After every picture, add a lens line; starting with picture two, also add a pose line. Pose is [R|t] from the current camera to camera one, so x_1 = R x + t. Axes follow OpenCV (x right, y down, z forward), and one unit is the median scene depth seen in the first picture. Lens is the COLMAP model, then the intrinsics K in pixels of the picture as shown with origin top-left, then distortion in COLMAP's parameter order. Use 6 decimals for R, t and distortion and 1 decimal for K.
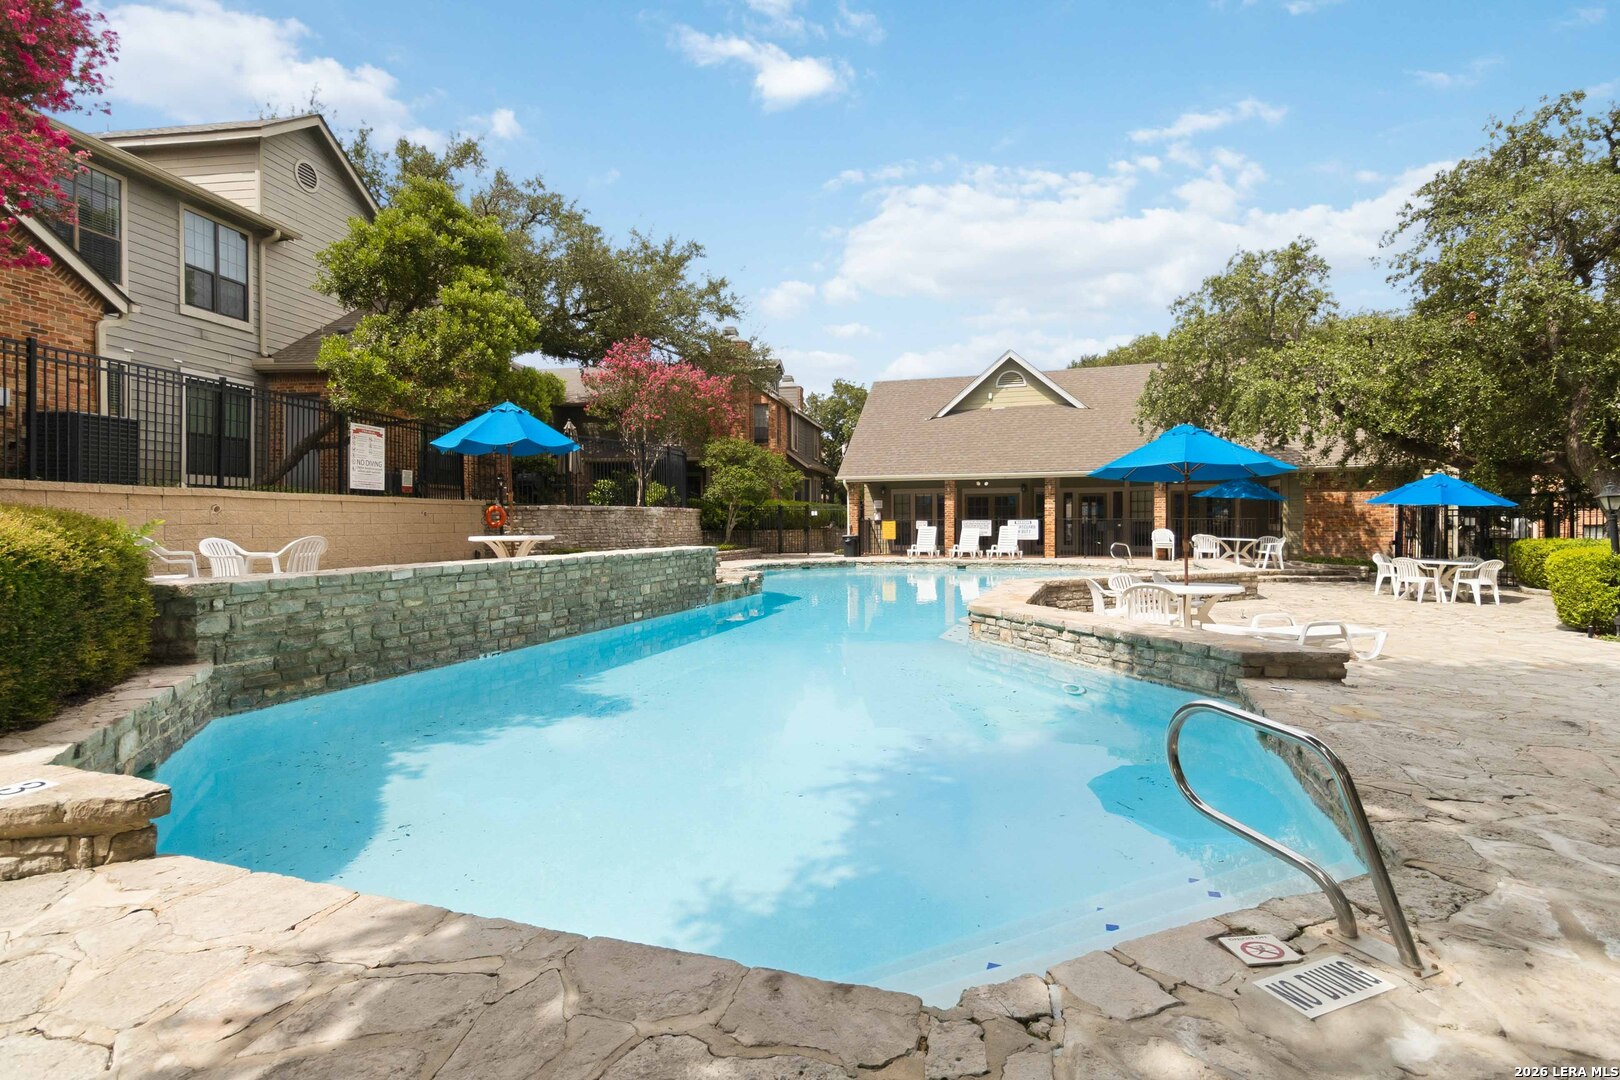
lens RADIAL K [[755.7, 0, 812.3], [0, 755.7, 536.2], [0, 0, 1]] dist [0.002769, 0.001212]
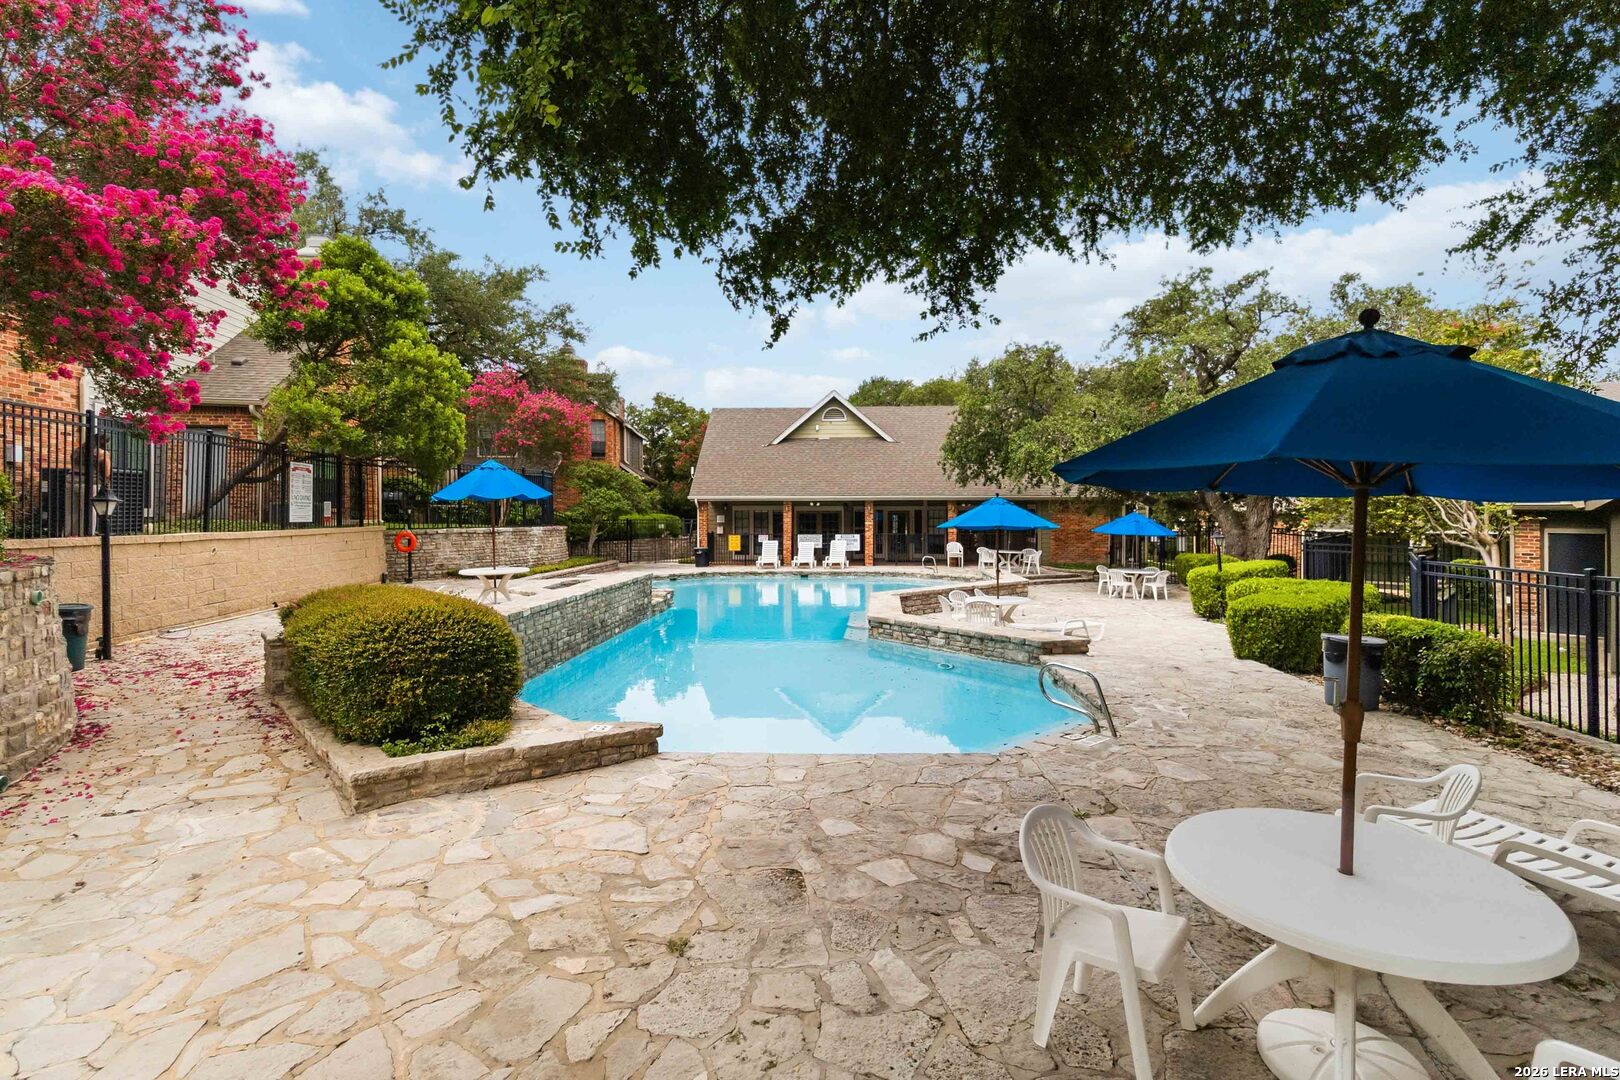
lens RADIAL K [[755.7, 0, 812.3], [0, 755.7, 536.2], [0, 0, 1]] dist [0.002769, 0.001212]
pose [[0.960557, -0.005870, 0.278022, -0.182035], [0.004175, 0.999969, 0.006687, -0.044611], [-0.278053, -0.005262, 0.960551, -0.235282]]
